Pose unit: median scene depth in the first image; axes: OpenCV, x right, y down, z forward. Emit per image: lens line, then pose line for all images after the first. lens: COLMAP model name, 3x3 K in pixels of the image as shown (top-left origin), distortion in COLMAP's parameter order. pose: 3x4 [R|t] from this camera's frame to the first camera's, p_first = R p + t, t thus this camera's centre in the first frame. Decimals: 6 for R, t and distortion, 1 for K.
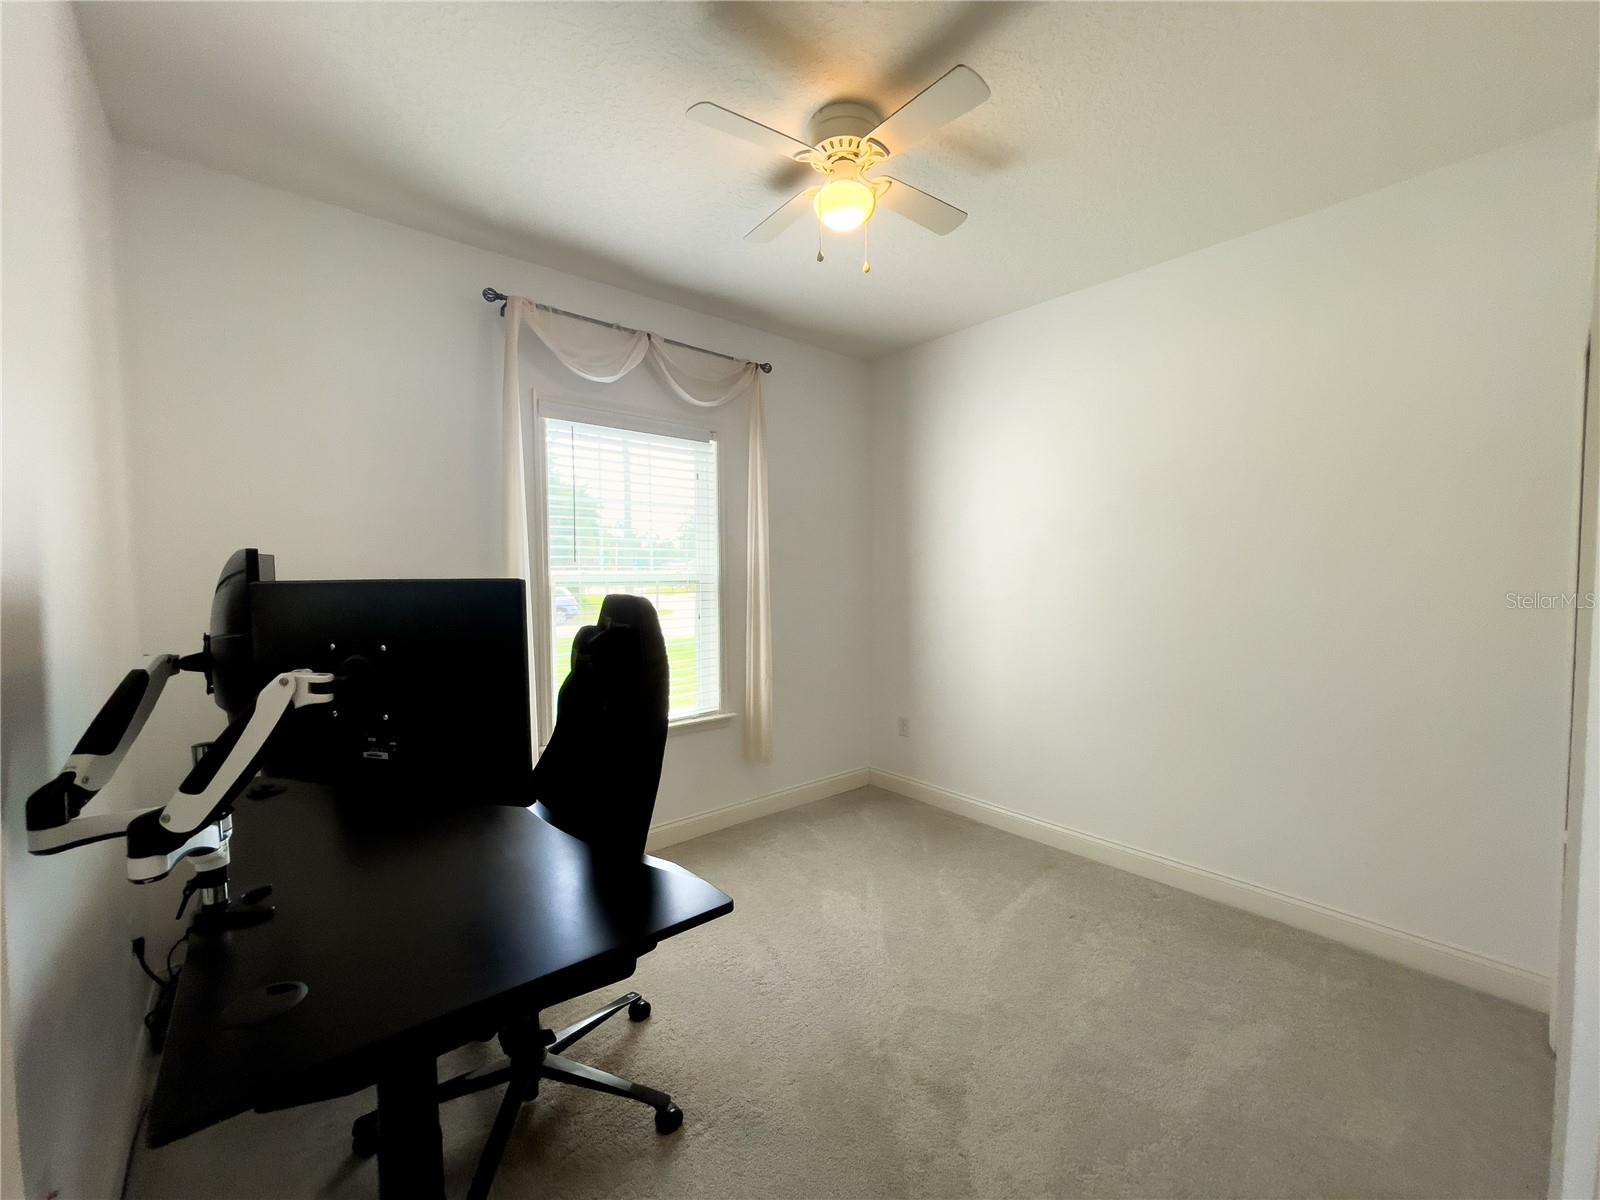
lens RADIAL K [[653.3, 0, 802.5], [0, 653.3, 600.7], [0, 0, 1]] dist [0.004481, 0.000372]
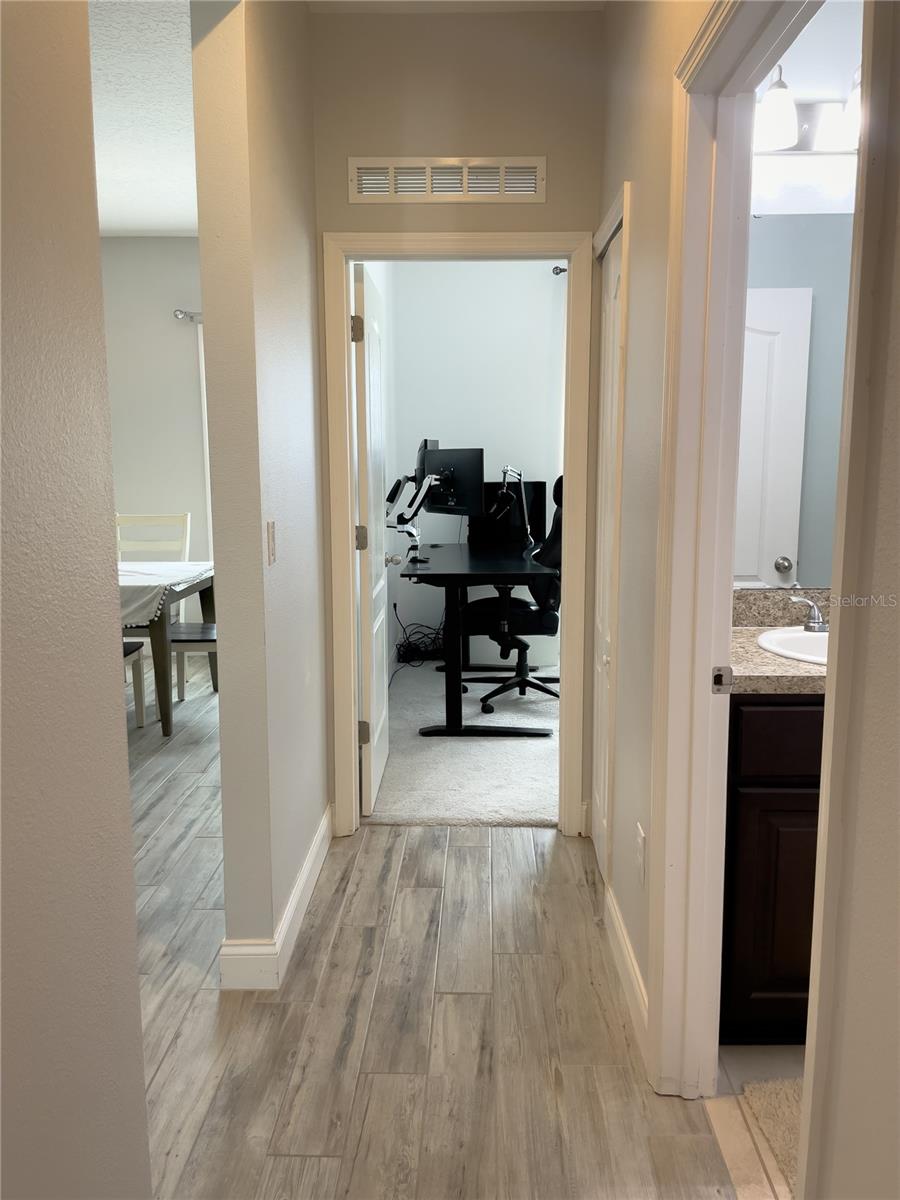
lens RADIAL K [[908.9, 0, 451.9], [0, 908.9, 598.2], [0, 0, 1]] dist [-0.001158, -0.000188]
pose [[0.750716, 0.102624, -0.652605, 2.474583], [-0.028127, 0.991930, 0.123628, 0.154340], [0.660026, -0.074453, 0.747544, -2.536336]]
